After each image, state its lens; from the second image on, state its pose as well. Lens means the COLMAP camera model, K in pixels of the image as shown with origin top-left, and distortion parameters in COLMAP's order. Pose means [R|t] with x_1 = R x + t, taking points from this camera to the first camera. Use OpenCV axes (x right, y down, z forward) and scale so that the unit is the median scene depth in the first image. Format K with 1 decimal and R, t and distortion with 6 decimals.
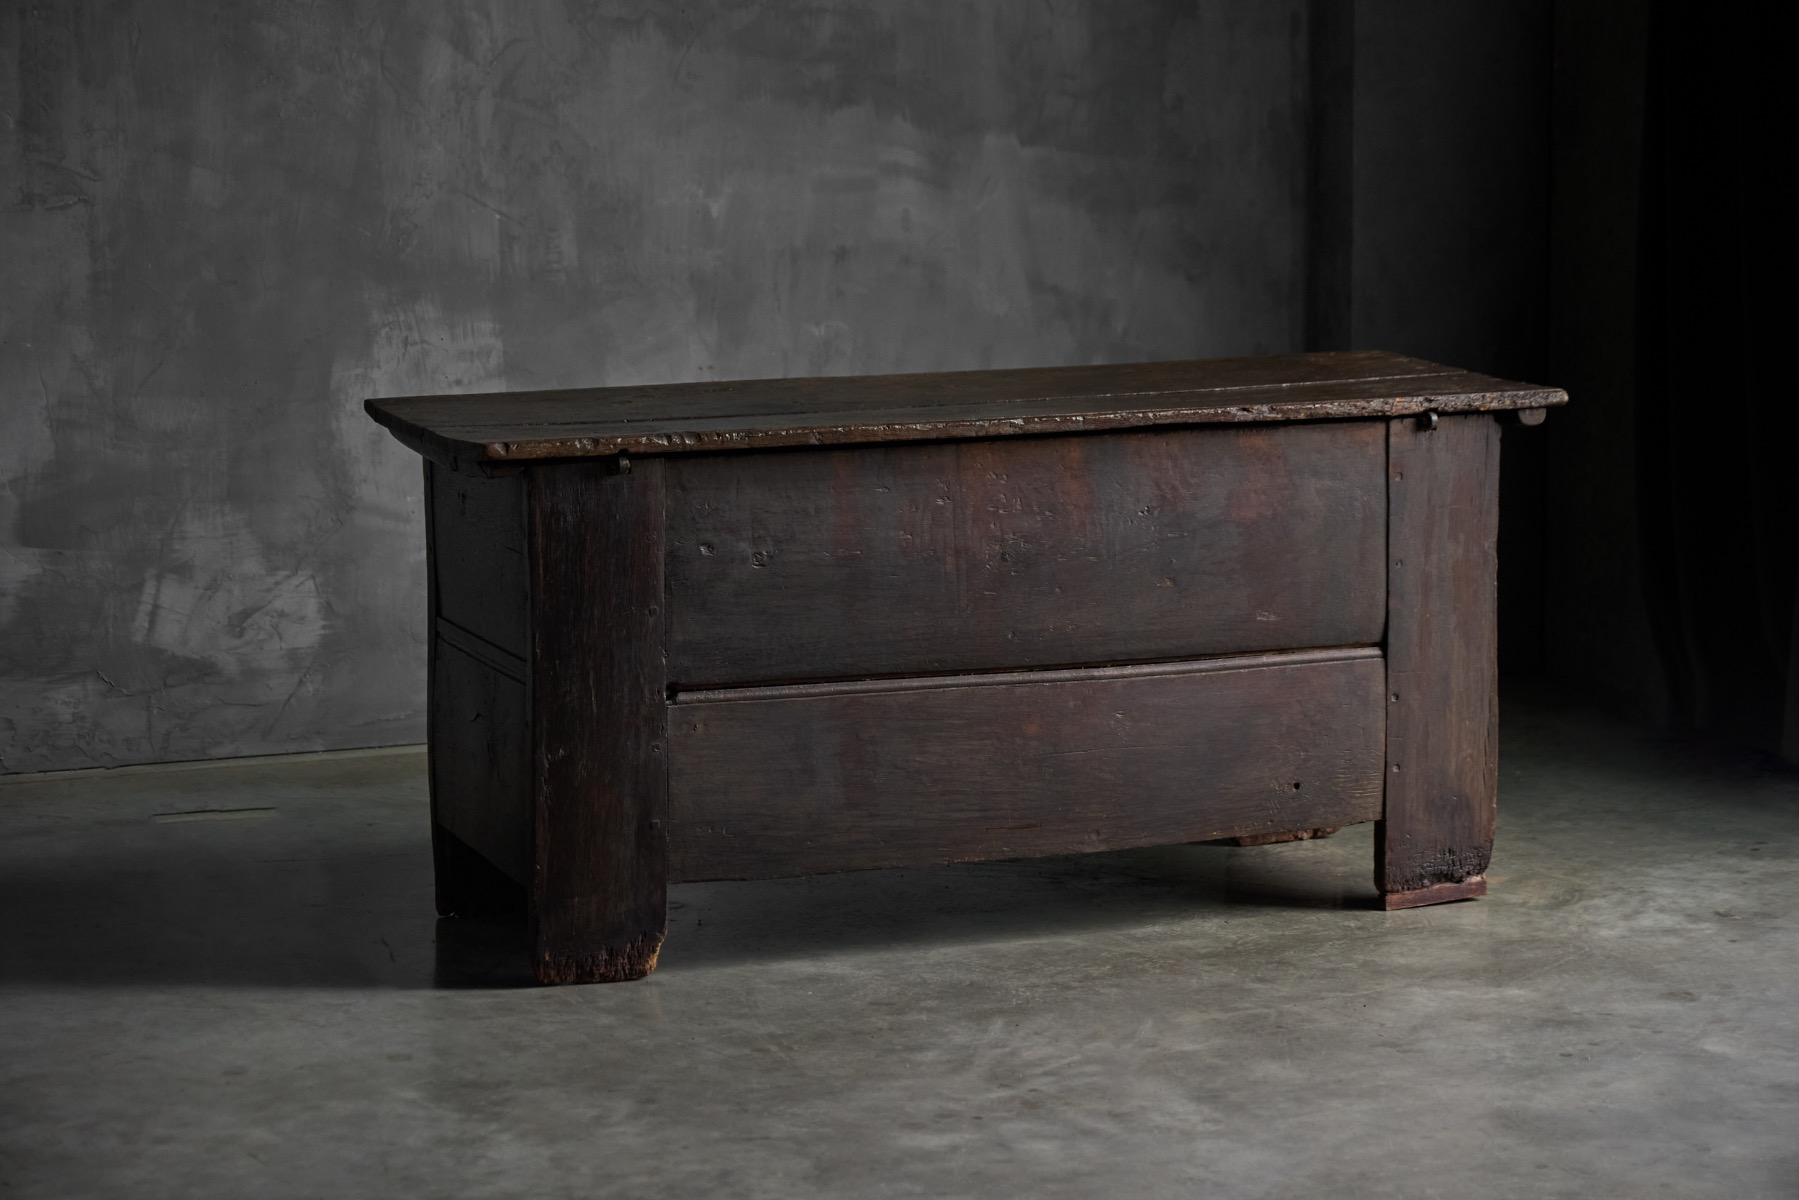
lens RADIAL K [[4755.3, 0, 899.5], [0, 4755.3, 600.0], [0, 0, 1]] dist [-0.028769, -0.231793]
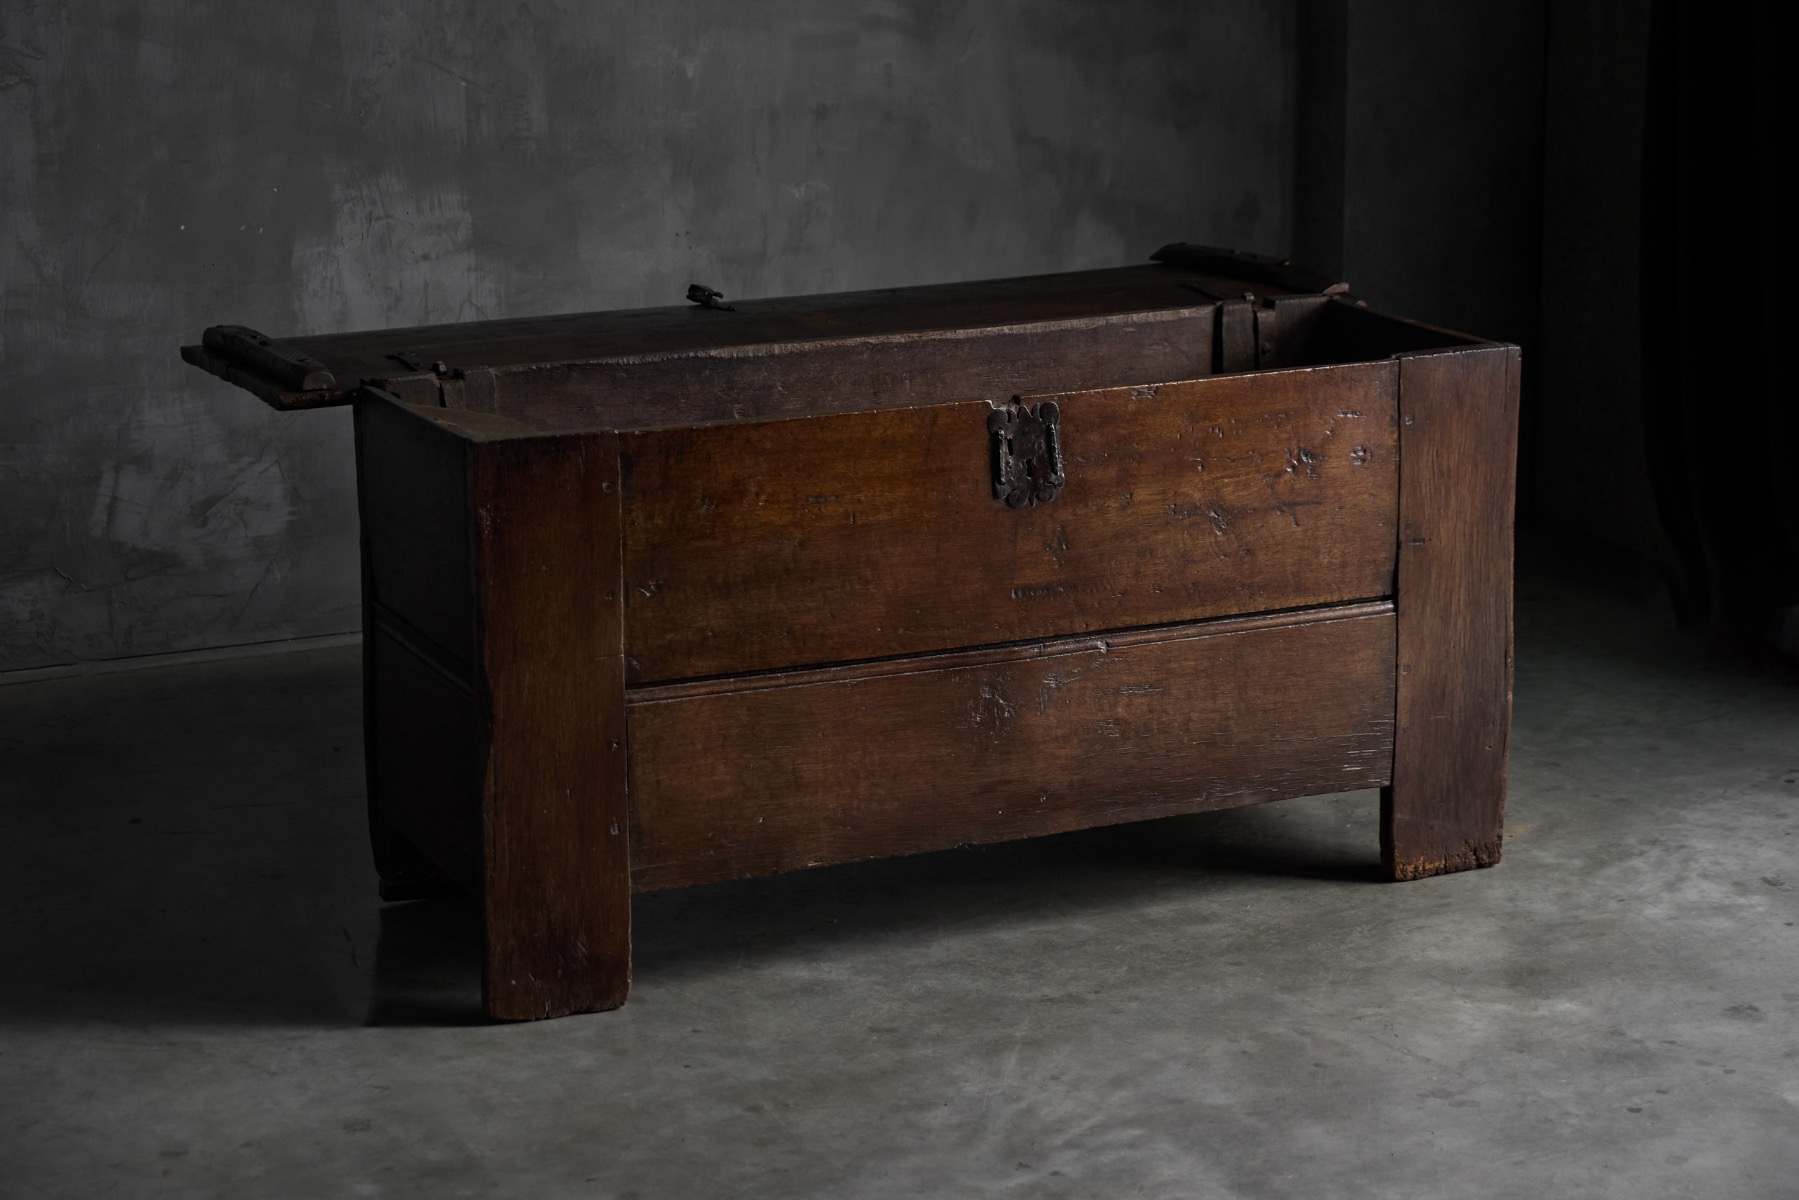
lens RADIAL K [[4082.7, 0, 900.3], [0, 4082.7, 565.6], [0, 0, 1]] dist [-0.017957, -0.207544]
pose [[0.999898, -0.007287, 0.012302, -0.008486], [0.006059, 0.995261, 0.097047, -0.072977], [-0.012951, -0.096963, 0.995204, 0.196919]]
